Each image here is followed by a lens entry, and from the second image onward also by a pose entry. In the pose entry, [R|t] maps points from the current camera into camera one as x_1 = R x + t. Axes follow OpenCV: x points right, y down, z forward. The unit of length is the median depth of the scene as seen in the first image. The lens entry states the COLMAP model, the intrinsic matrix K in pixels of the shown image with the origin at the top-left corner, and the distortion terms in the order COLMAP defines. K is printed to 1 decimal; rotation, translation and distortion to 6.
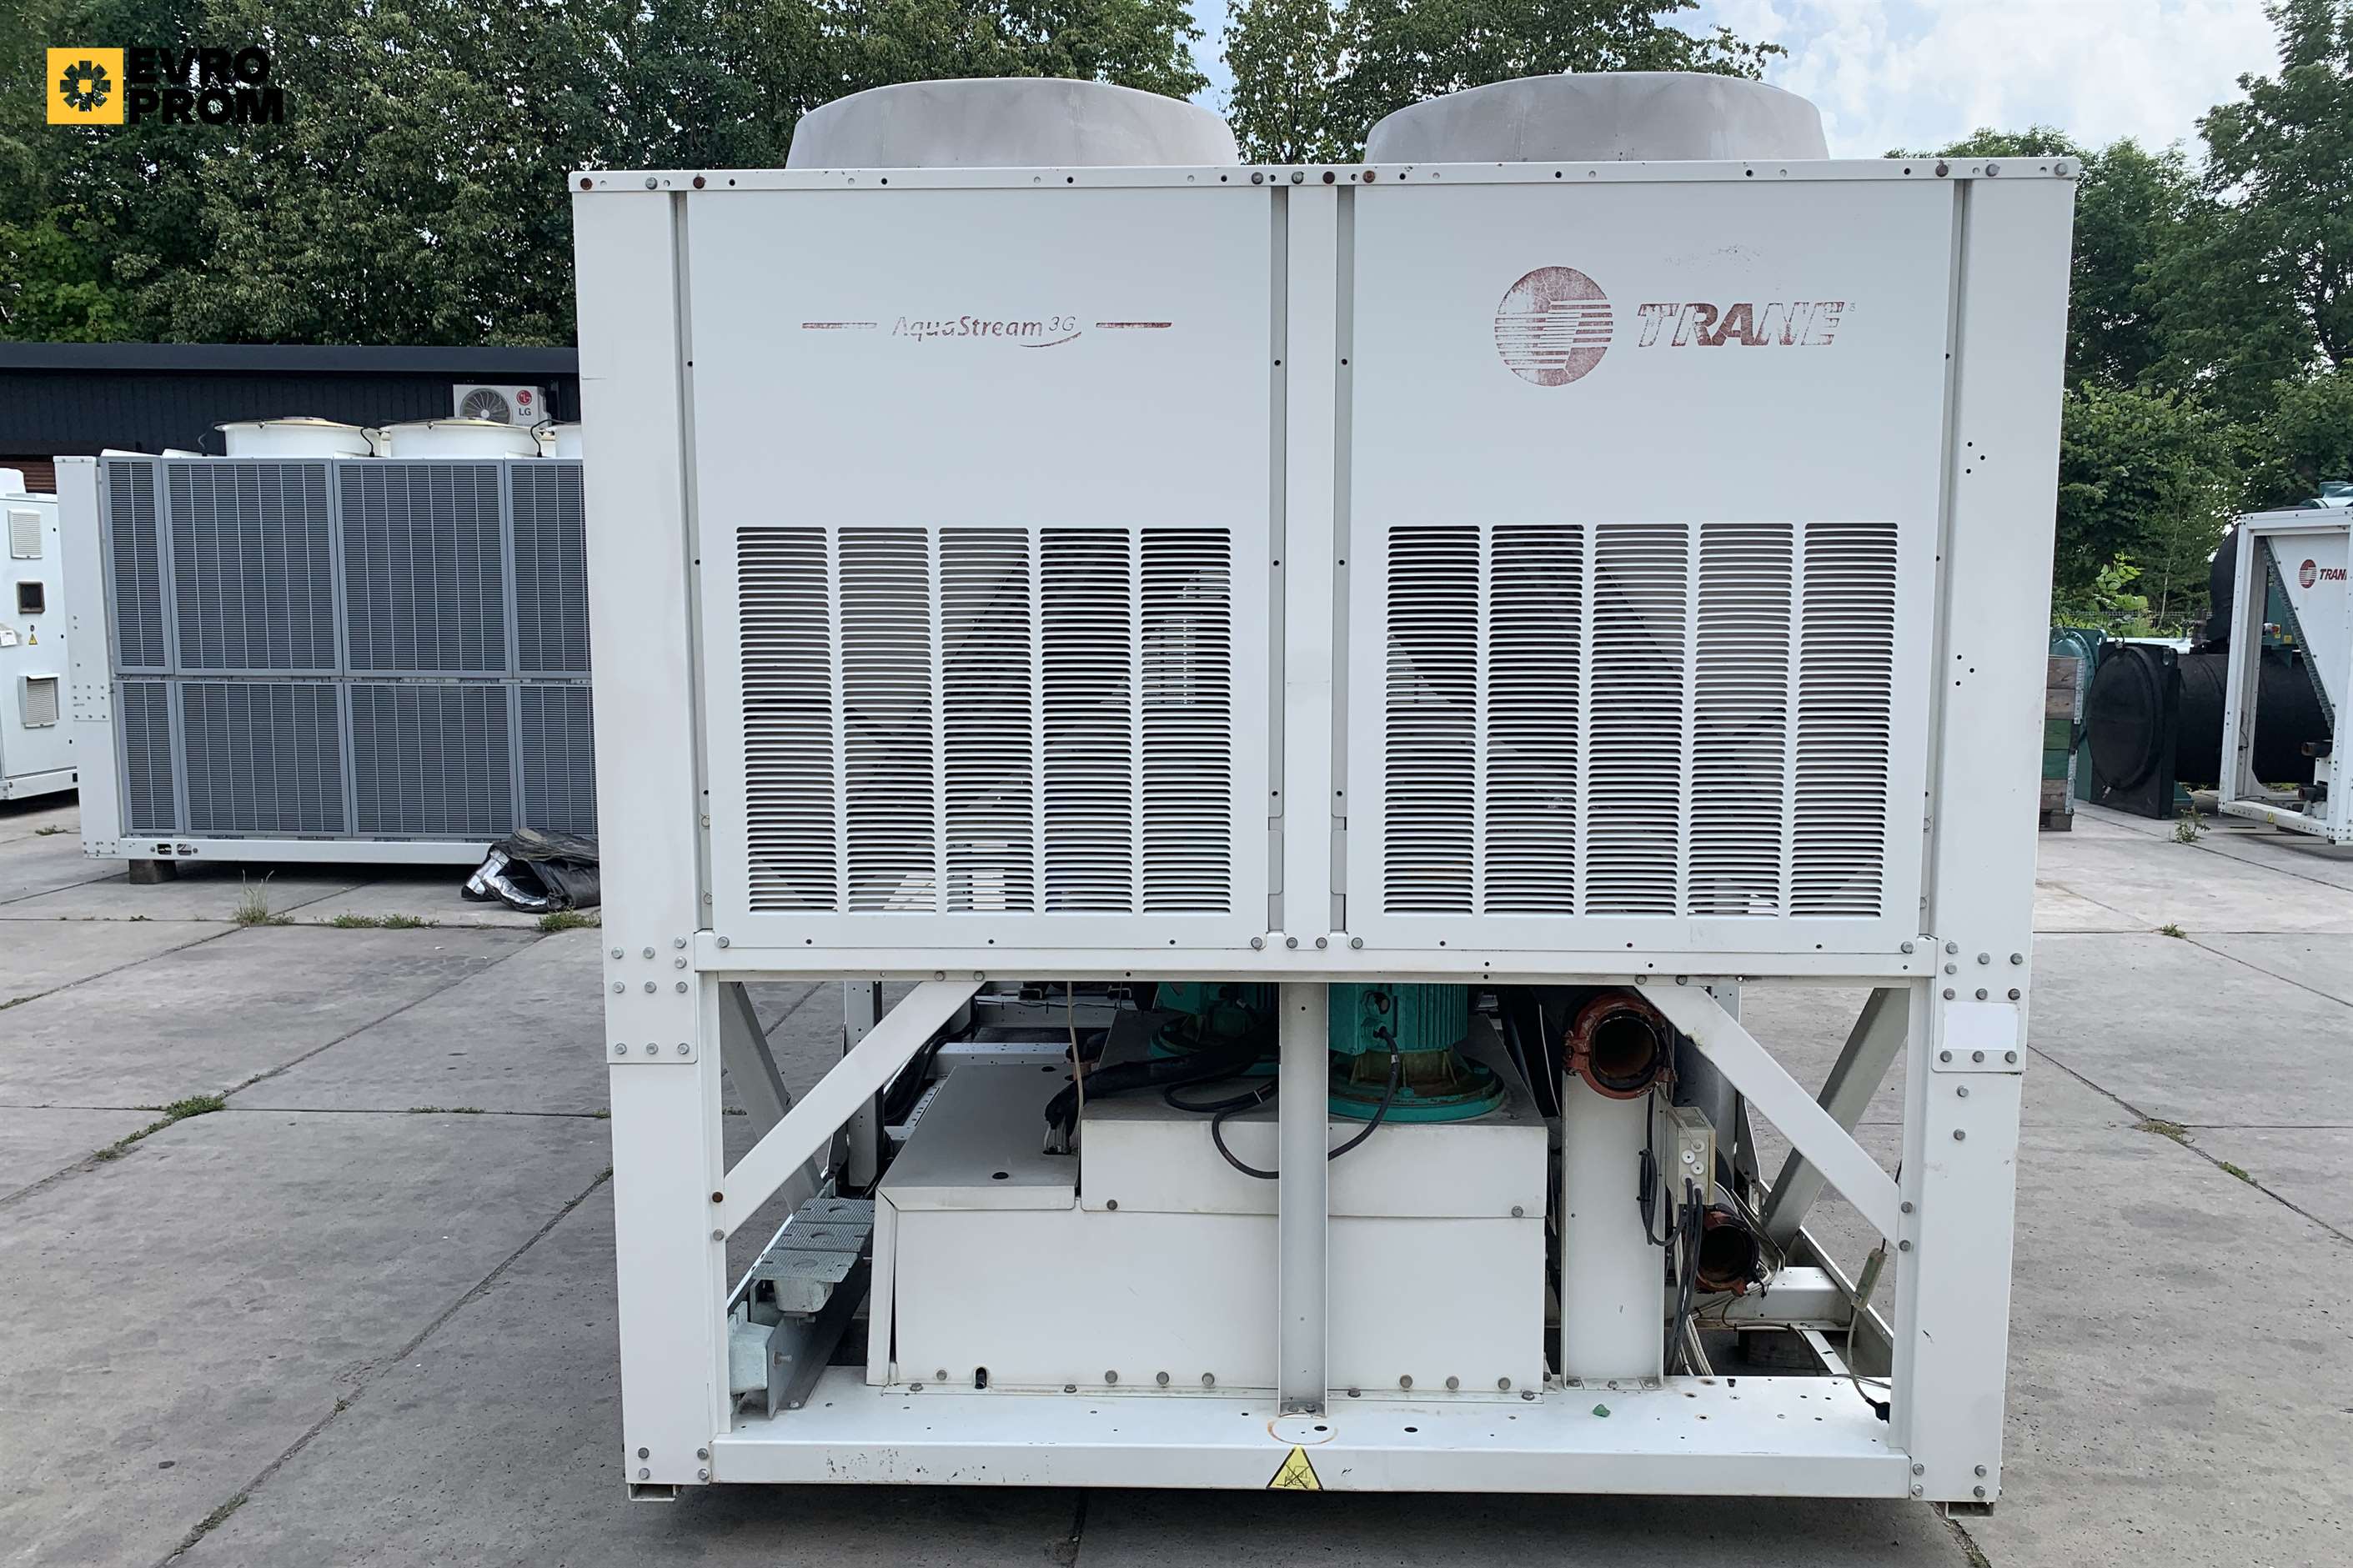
lens RADIAL K [[1772.8, 0, 1138.6], [0, 1772.8, 782.3], [0, 0, 1]] dist [0.031156, -0.003596]
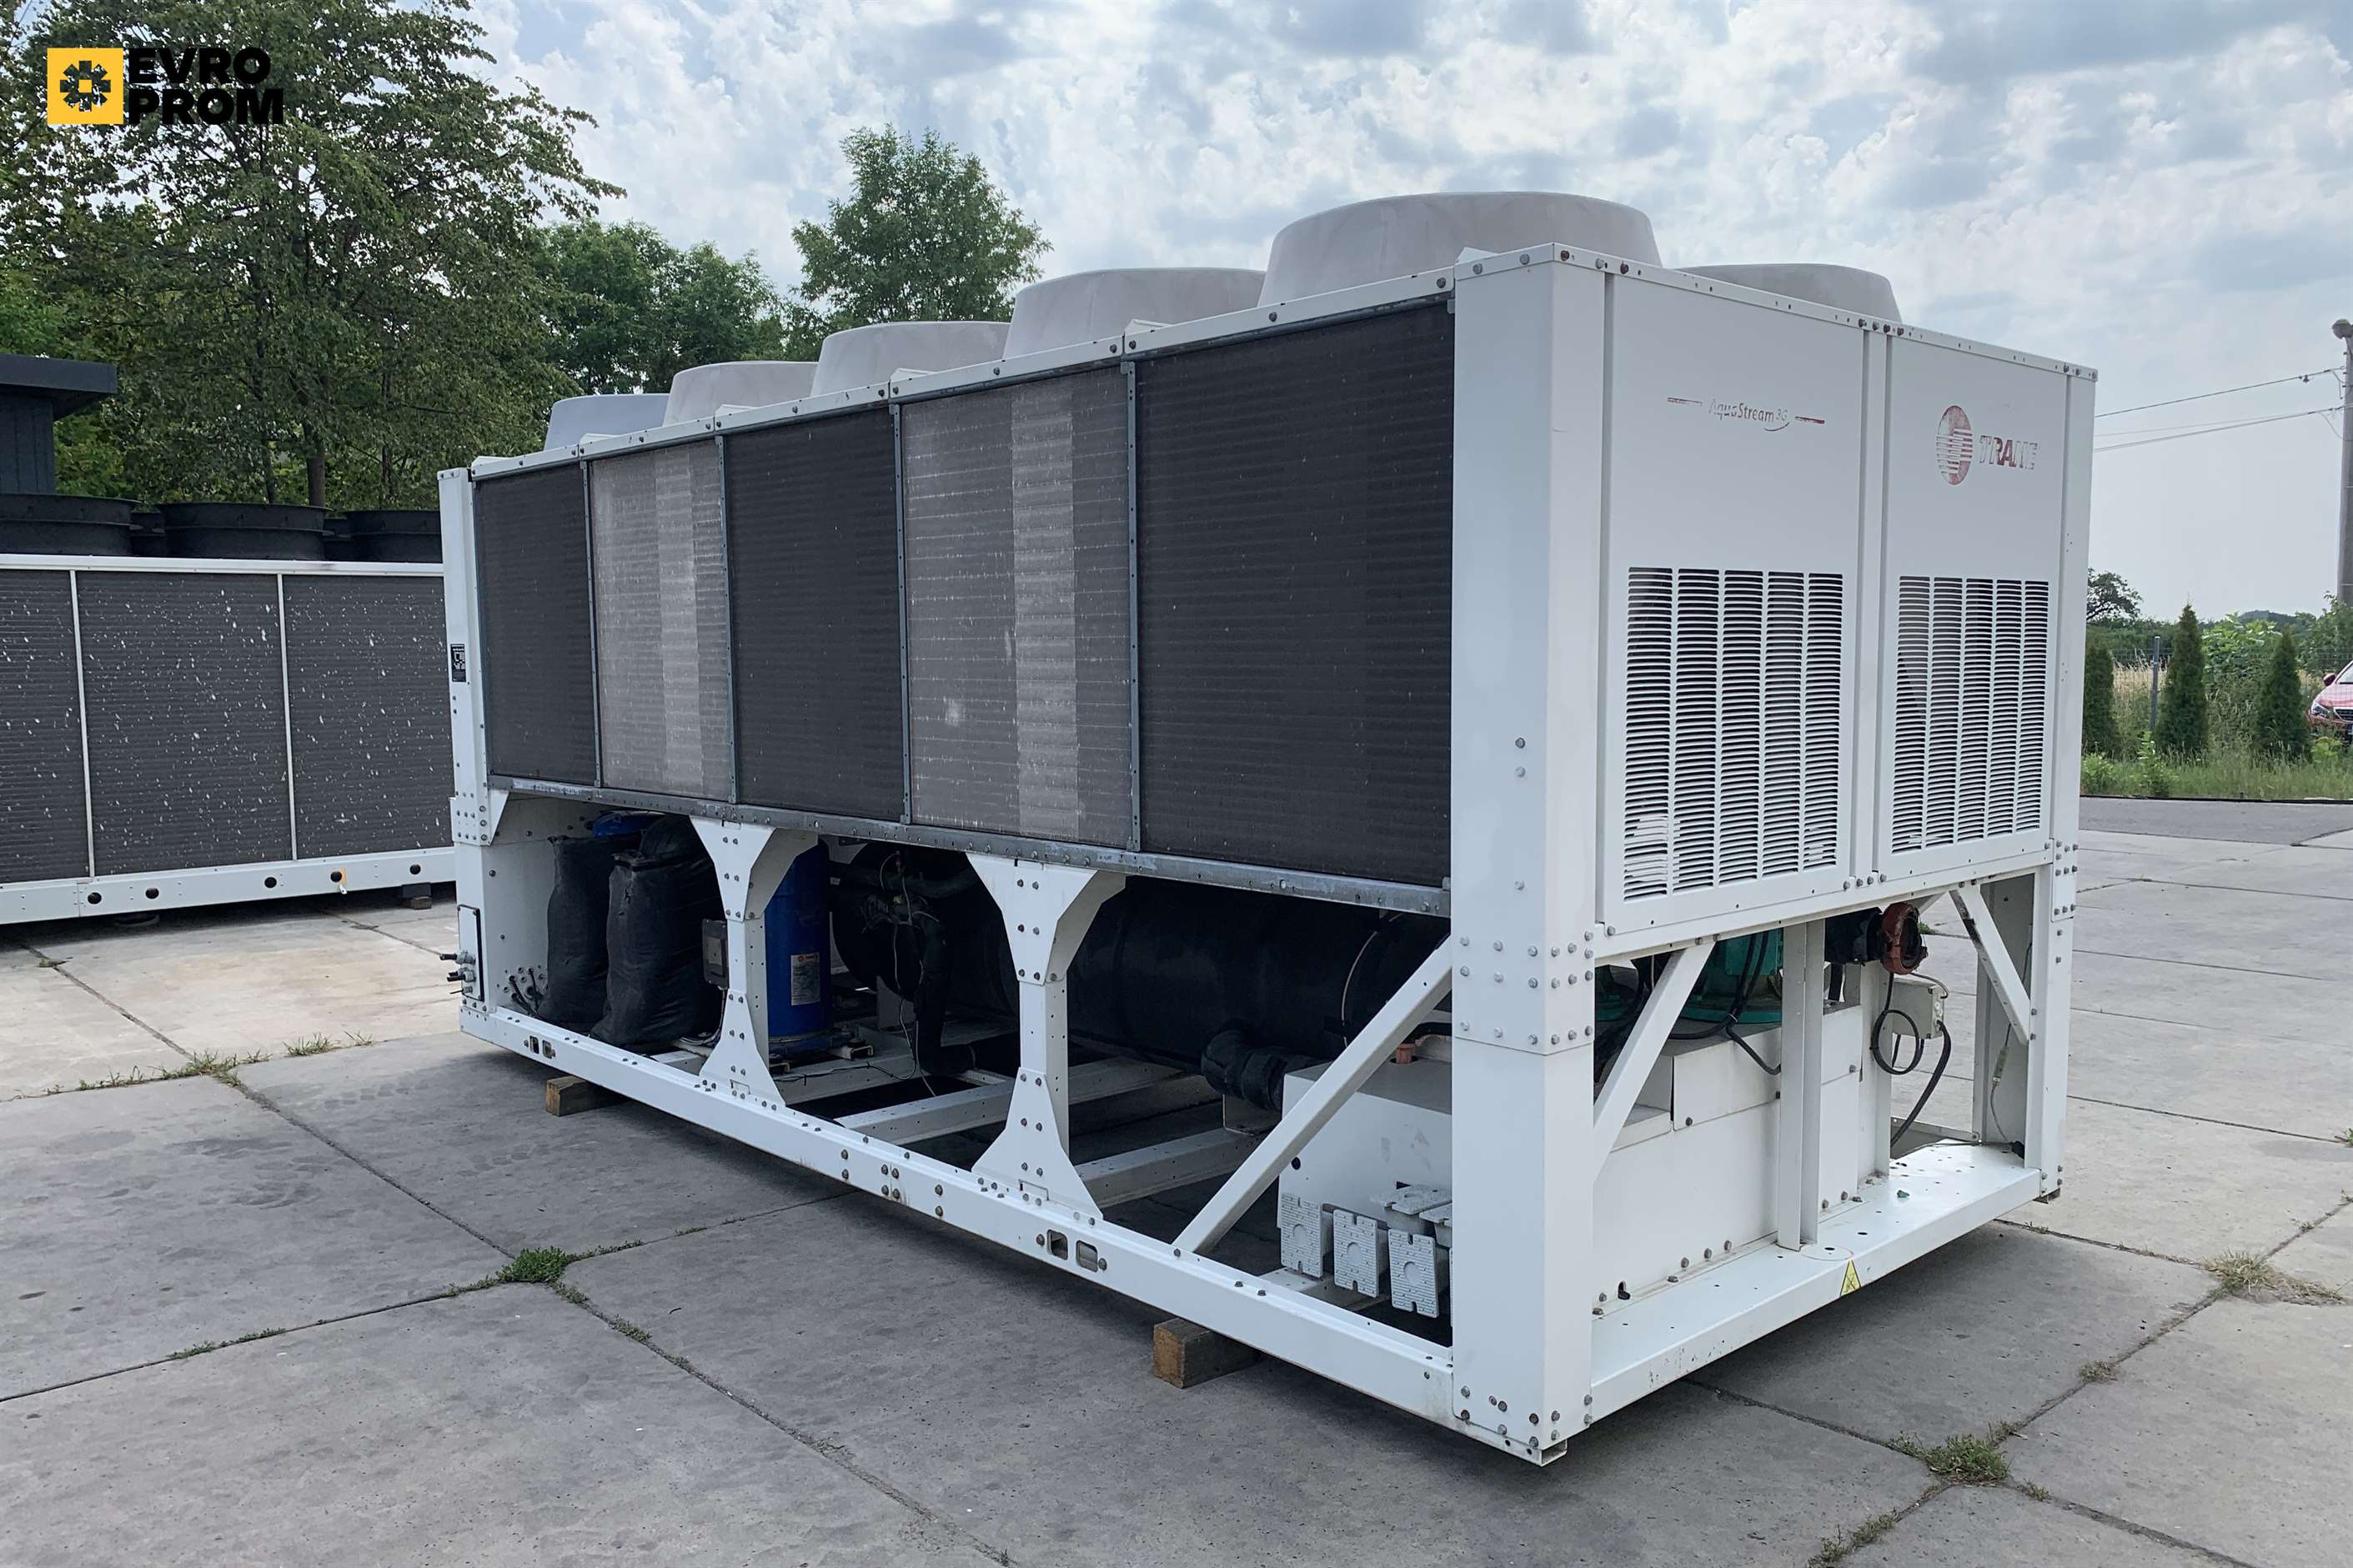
lens RADIAL K [[1809.5, 0, 1178.5], [0, 1809.5, 767.3], [0, 0, 1]] dist [0.013206, 0.007120]
pose [[0.713683, -0.051905, 0.698543, -0.831035], [0.080873, 0.996688, -0.008567, -0.017323], [-0.695784, 0.062608, 0.715517, 0.243452]]
